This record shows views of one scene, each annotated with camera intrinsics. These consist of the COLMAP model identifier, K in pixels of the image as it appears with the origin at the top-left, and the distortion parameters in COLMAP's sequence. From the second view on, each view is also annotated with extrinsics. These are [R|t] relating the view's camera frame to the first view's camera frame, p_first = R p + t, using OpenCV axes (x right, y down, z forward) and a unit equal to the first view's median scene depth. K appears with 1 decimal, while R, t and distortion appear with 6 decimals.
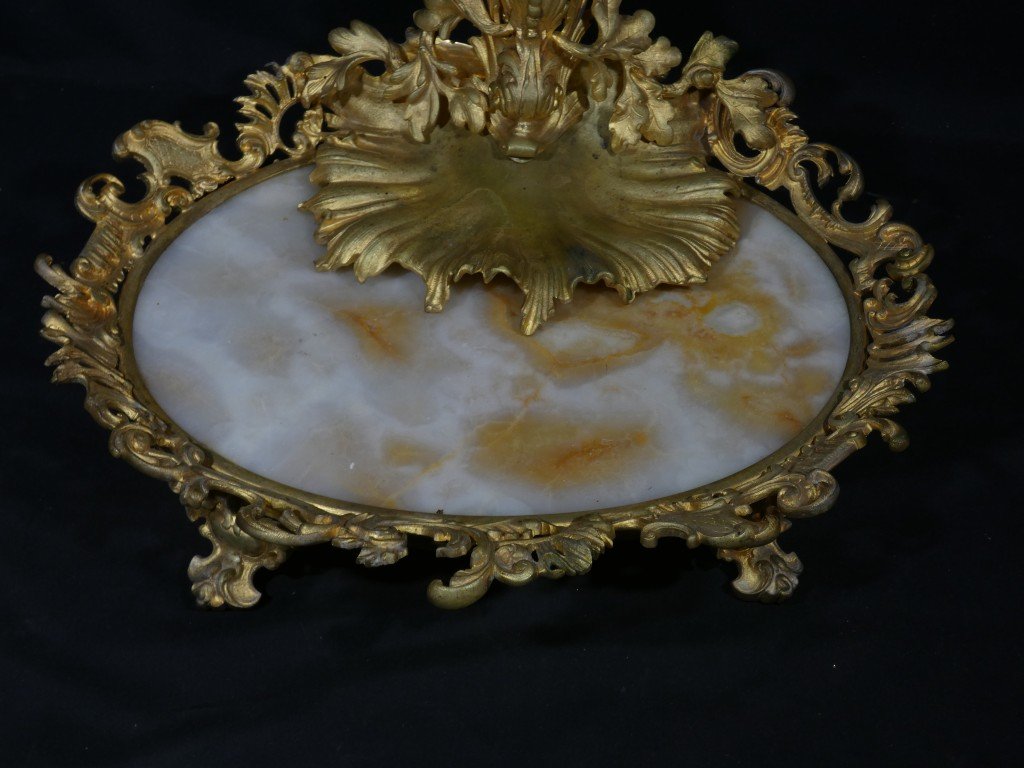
lens RADIAL K [[1532.4, 0, 519.8], [0, 1532.4, 385.8], [0, 0, 1]] dist [0.002021, 0.000000]
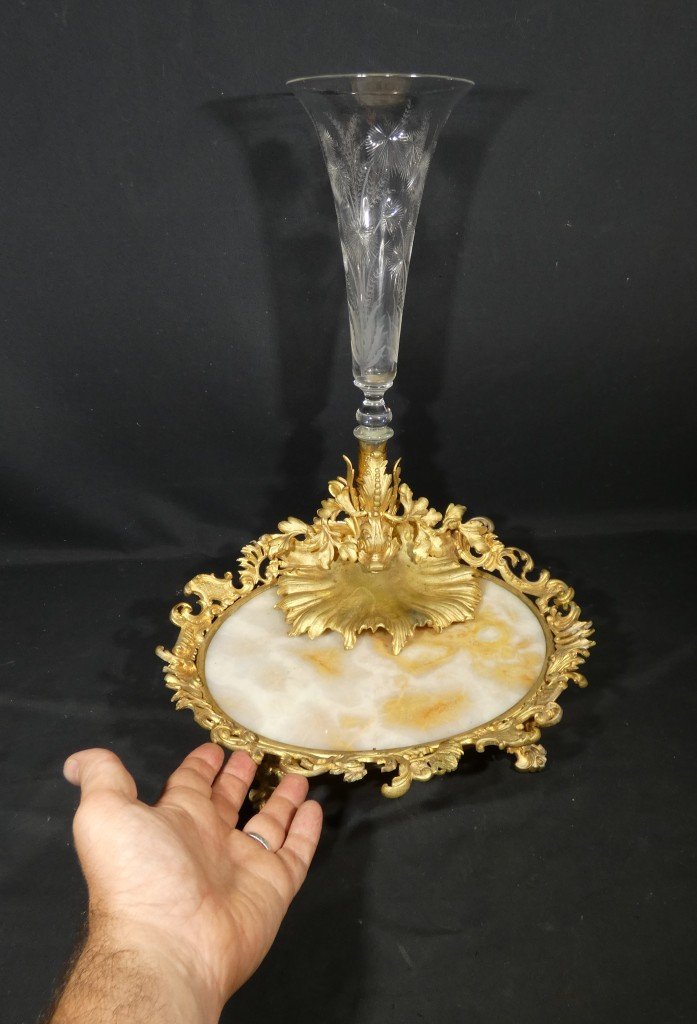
lens RADIAL K [[752.0, 0, 370.4], [0, 752.0, 497.4], [0, 0, 1]] dist [-0.028458, 0.017607]
pose [[0.989039, -0.111607, 0.096676, -0.100419], [0.130843, 0.965874, -0.223535, -0.015759], [-0.068429, 0.233734, 0.969890, -0.036012]]
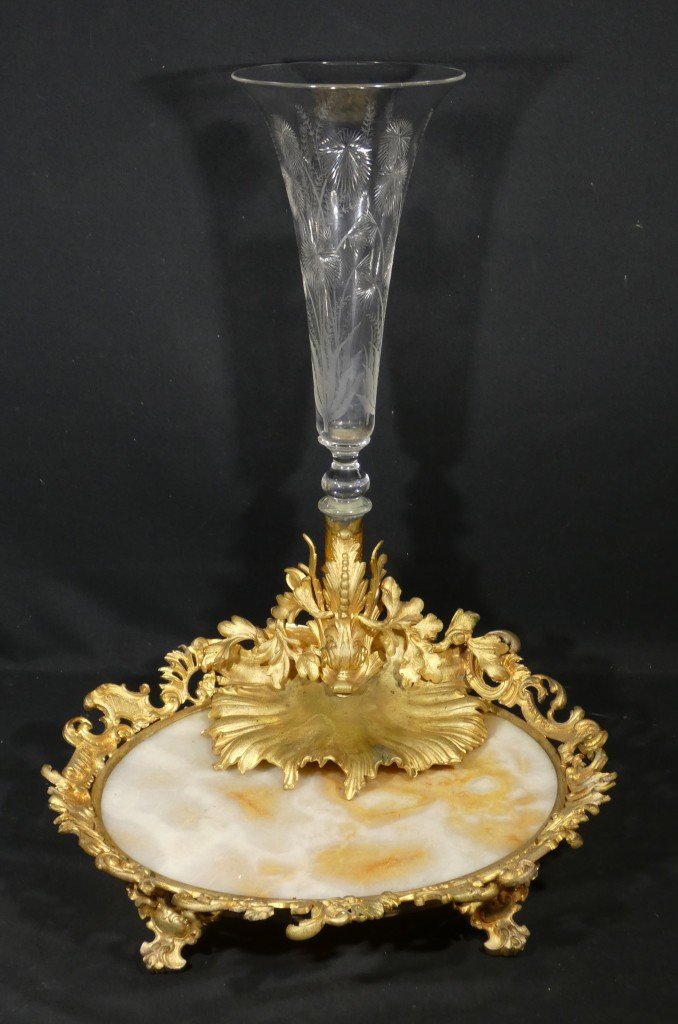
lens RADIAL K [[1703.5, 0, 350.3], [0, 1703.5, 566.2], [0, 0, 1]] dist [0.011290, 0.000000]
pose [[0.997375, -0.062652, -0.036297, 0.082360], [0.050038, 0.958725, -0.279897, 0.219615], [0.052335, 0.277346, 0.959344, -0.722236]]
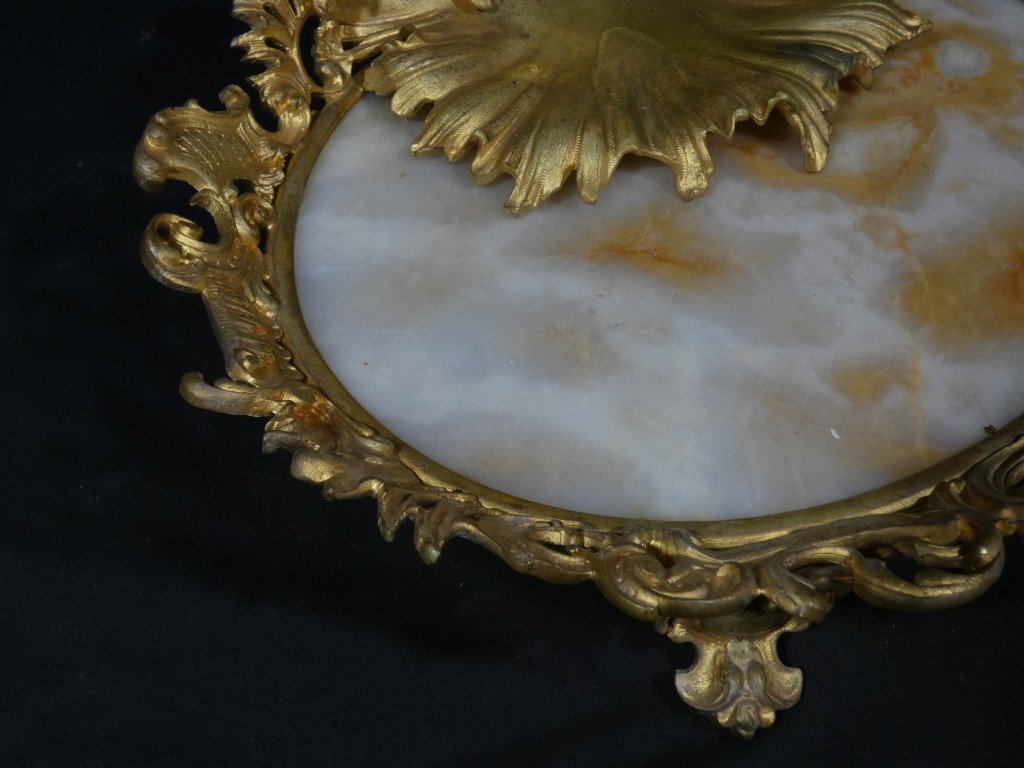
lens RADIAL K [[1100.0, 0, 521.7], [0, 1100.0, 387.6], [0, 0, 1]] dist [-0.016874, 0.000000]
pose [[0.817581, -0.467586, 0.336043, -0.328569], [0.422383, 0.883645, 0.201900, -0.105029], [-0.391348, -0.023131, 0.919952, 0.546013]]
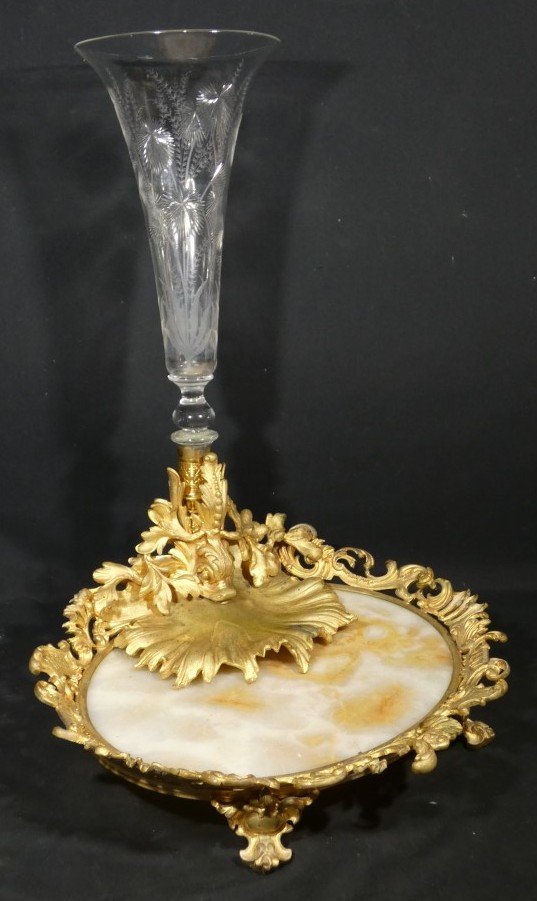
lens RADIAL K [[1093.4, 0, 282.6], [0, 1093.4, 490.6], [0, 0, 1]] dist [-0.010999, 0.000000]
pose [[0.775989, -0.252129, 0.578163, -0.671804], [0.447528, 0.866020, -0.222996, 0.053187], [-0.444477, 0.431786, 0.784857, -0.072272]]
